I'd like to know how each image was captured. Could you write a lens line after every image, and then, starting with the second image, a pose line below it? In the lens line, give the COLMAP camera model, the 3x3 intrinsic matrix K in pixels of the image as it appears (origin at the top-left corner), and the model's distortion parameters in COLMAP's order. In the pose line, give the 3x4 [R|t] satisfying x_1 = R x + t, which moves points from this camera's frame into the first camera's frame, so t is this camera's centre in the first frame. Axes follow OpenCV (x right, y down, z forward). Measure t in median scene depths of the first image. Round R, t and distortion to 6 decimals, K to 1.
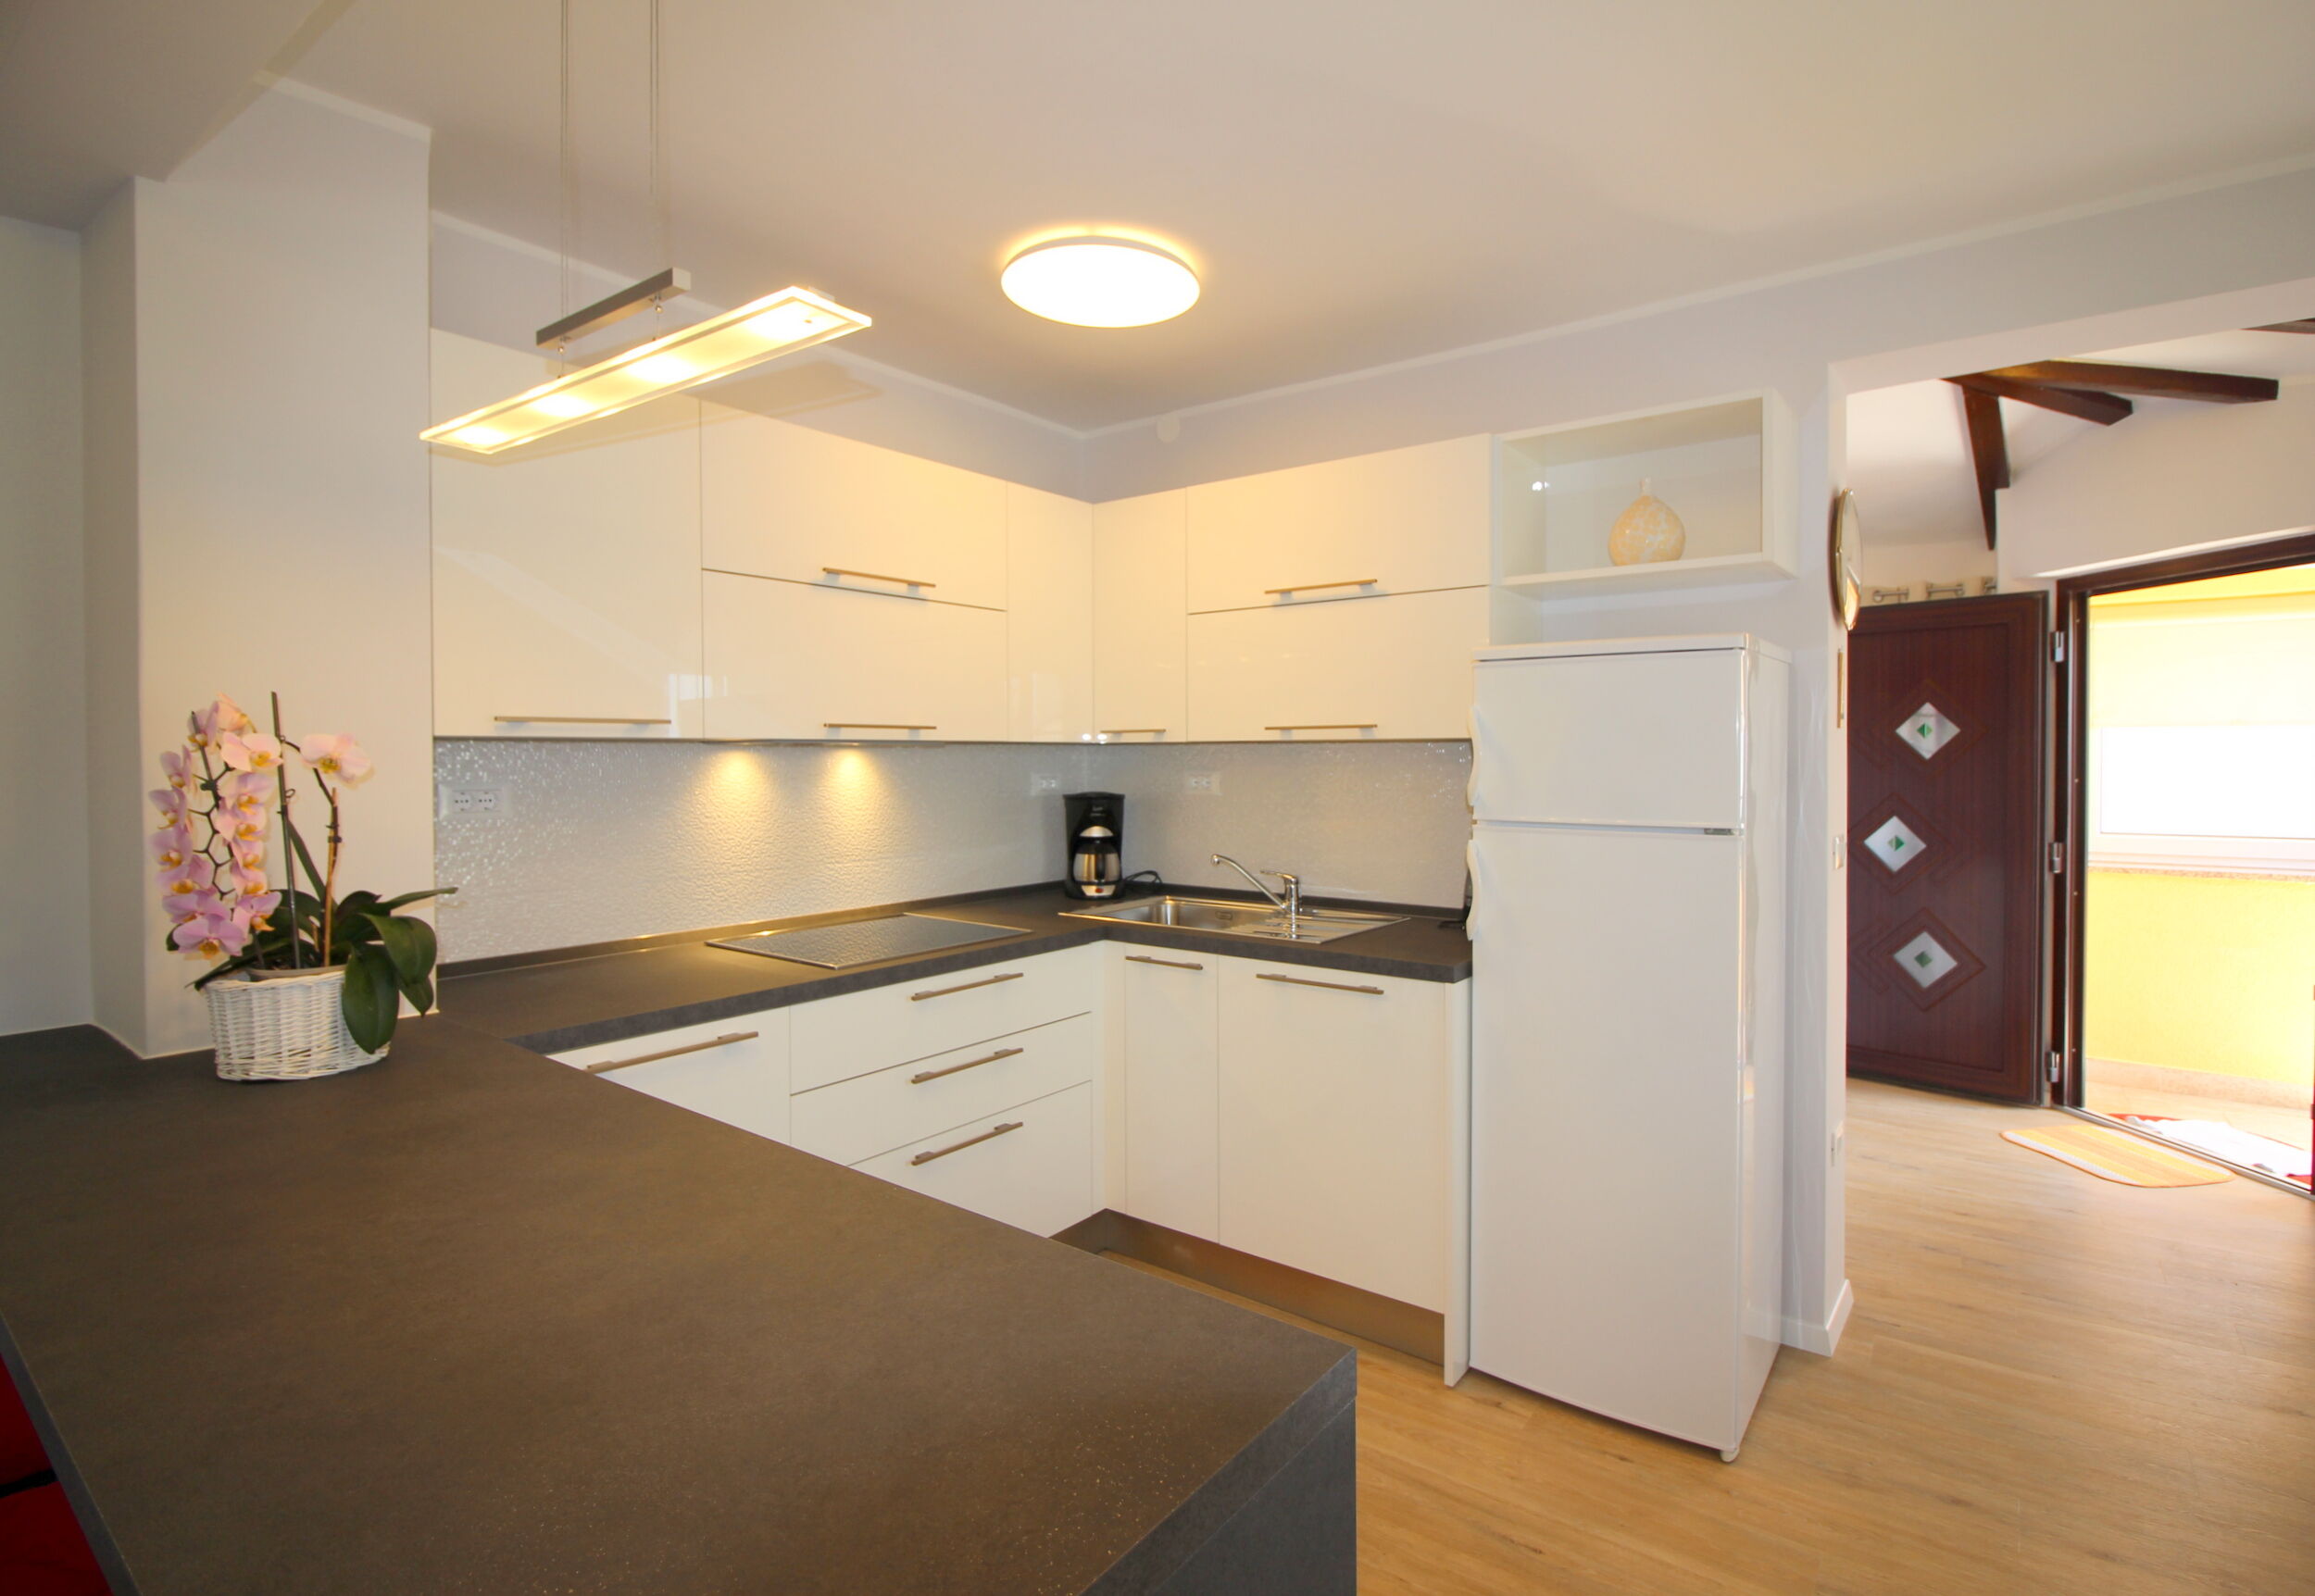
lens RADIAL K [[1122.1, 0, 1200.5], [0, 1122.1, 775.2], [0, 0, 1]] dist [-0.005642, -0.005241]
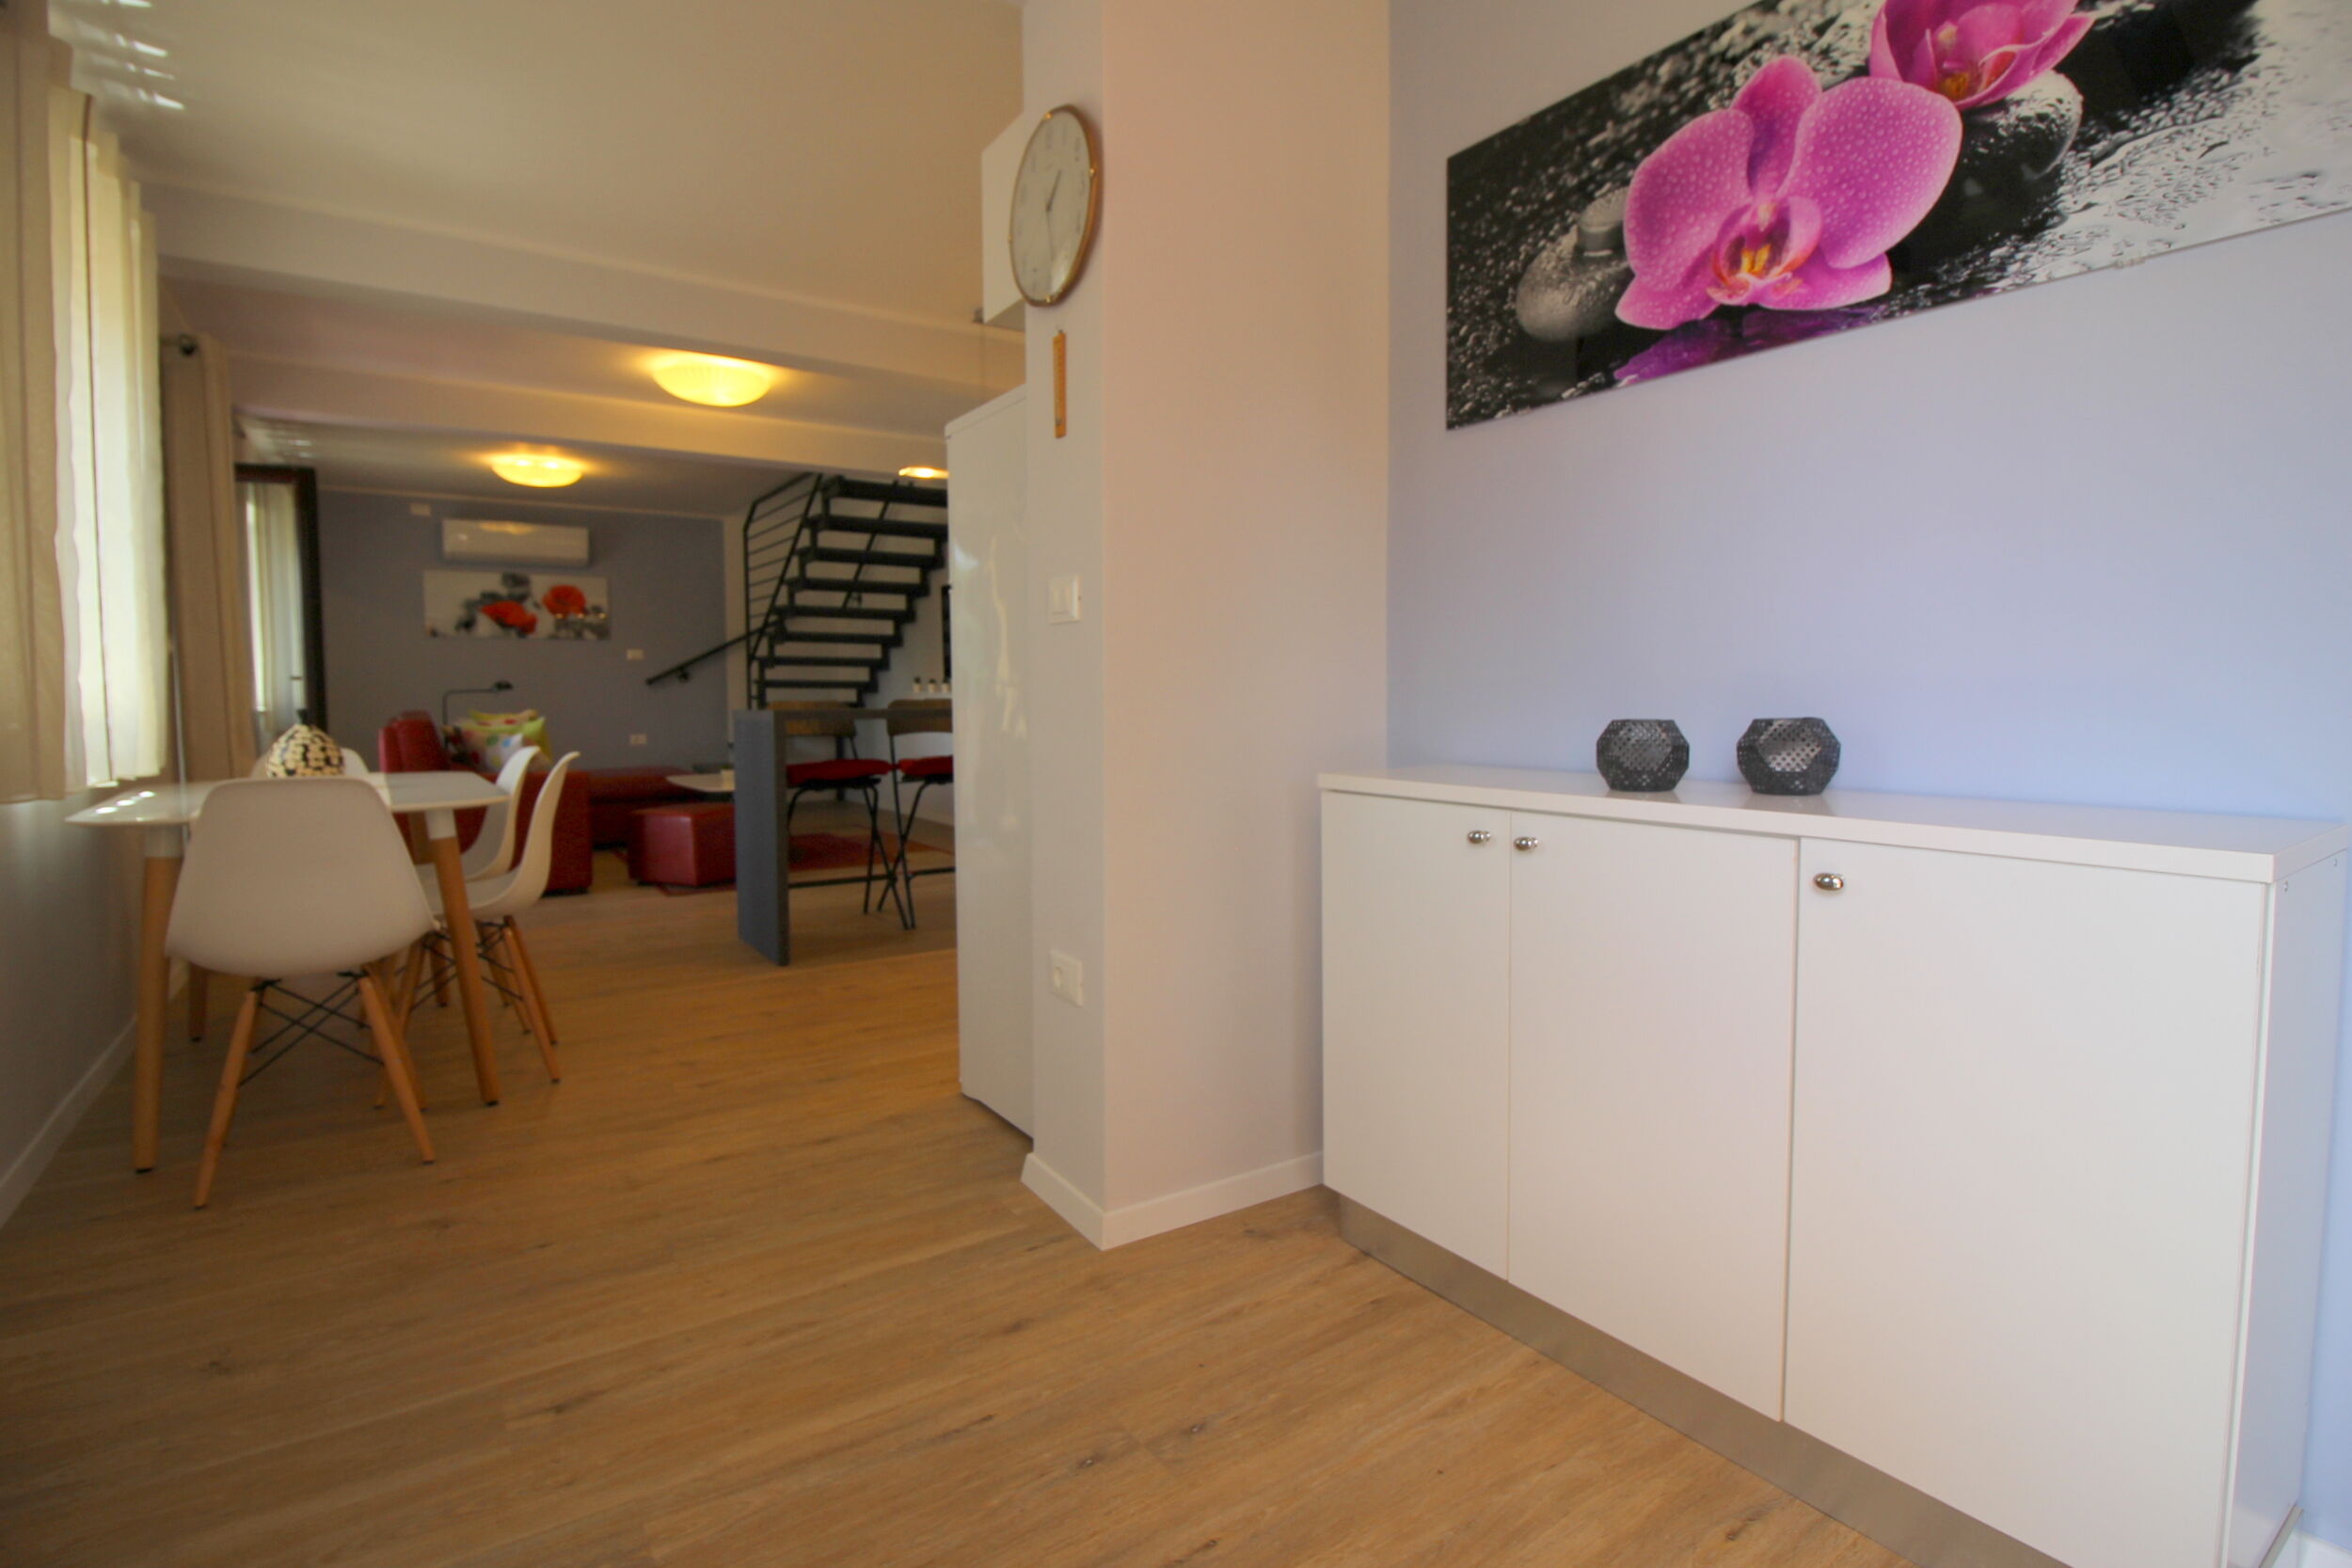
lens RADIAL K [[1100.5, 0, 1179.8], [0, 1100.5, 756.8], [0, 0, 1]] dist [-0.004662, -0.010929]
pose [[-0.331173, 0.059858, -0.941670, 1.260674], [-0.012658, 0.997614, 0.067865, 0.124808], [0.943485, 0.034394, -0.329625, 1.332703]]
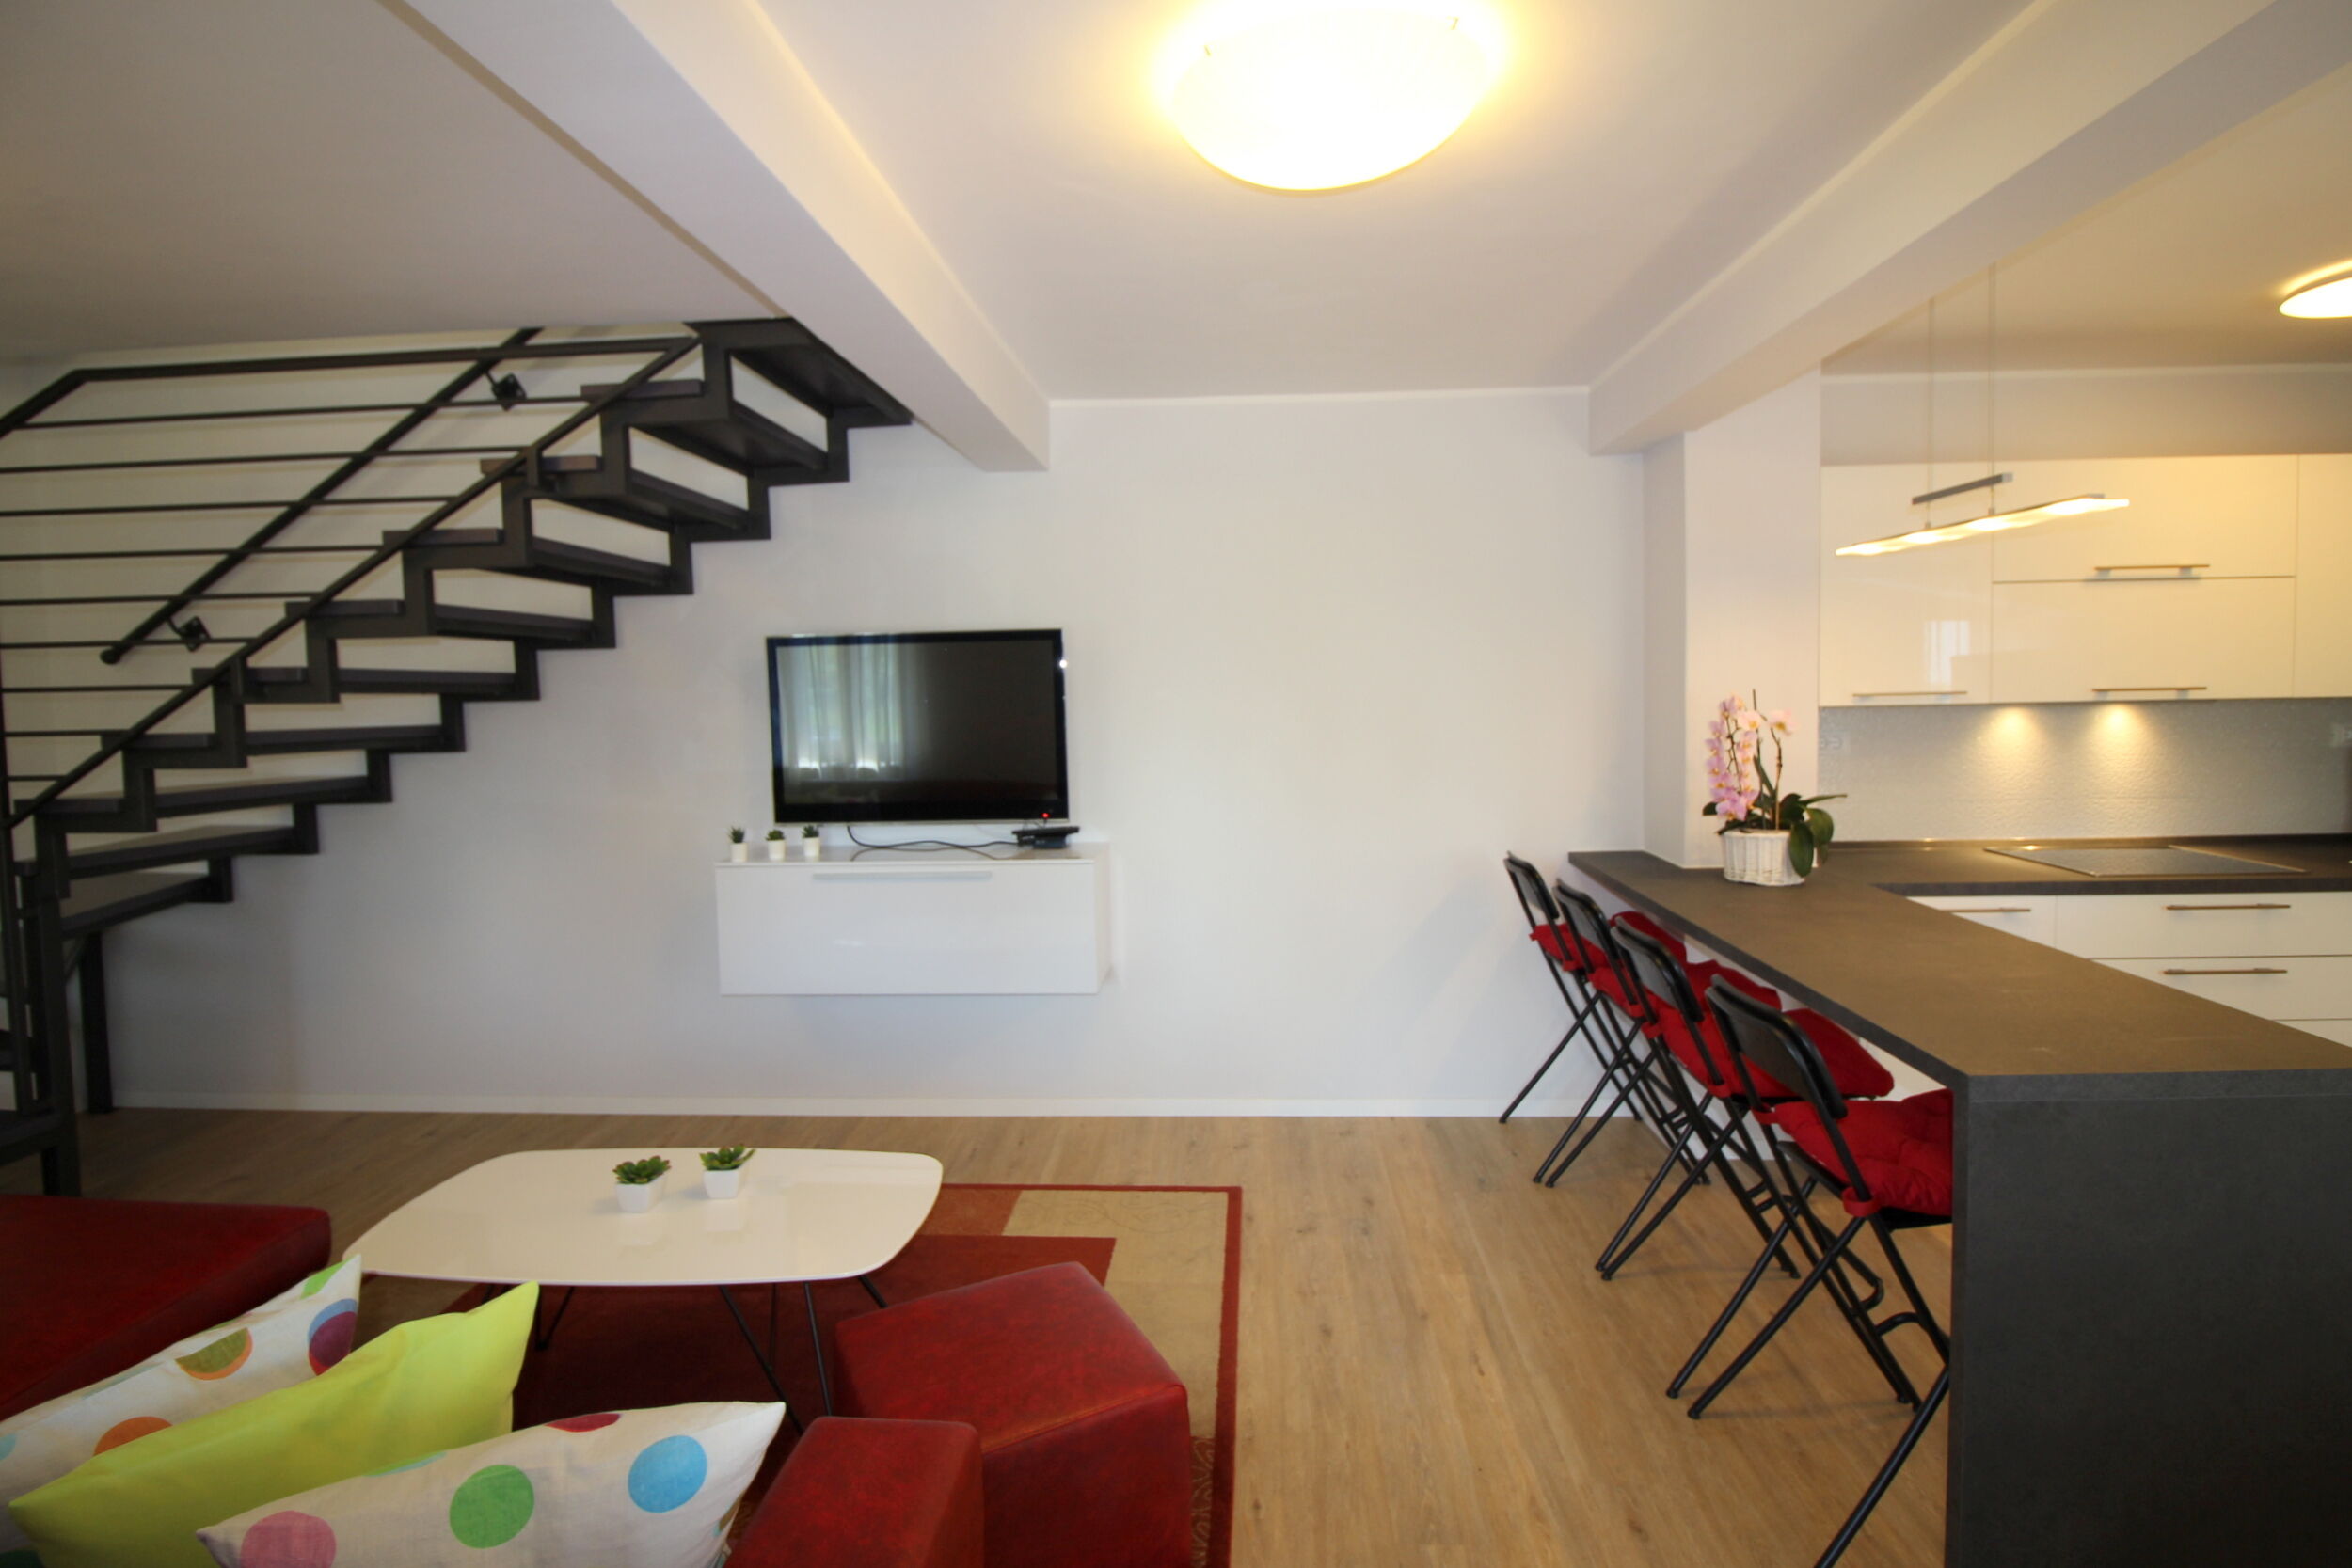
lens RADIAL K [[1100.5, 0, 1185.9], [0, 1100.5, 764.6], [0, 0, 1]] dist [-0.004662, -0.010929]
pose [[0.530852, 0.042078, -0.846419, 0.175356], [0.005351, 0.998580, 0.052998, -0.031103], [0.847448, -0.032664, 0.529873, -0.548287]]
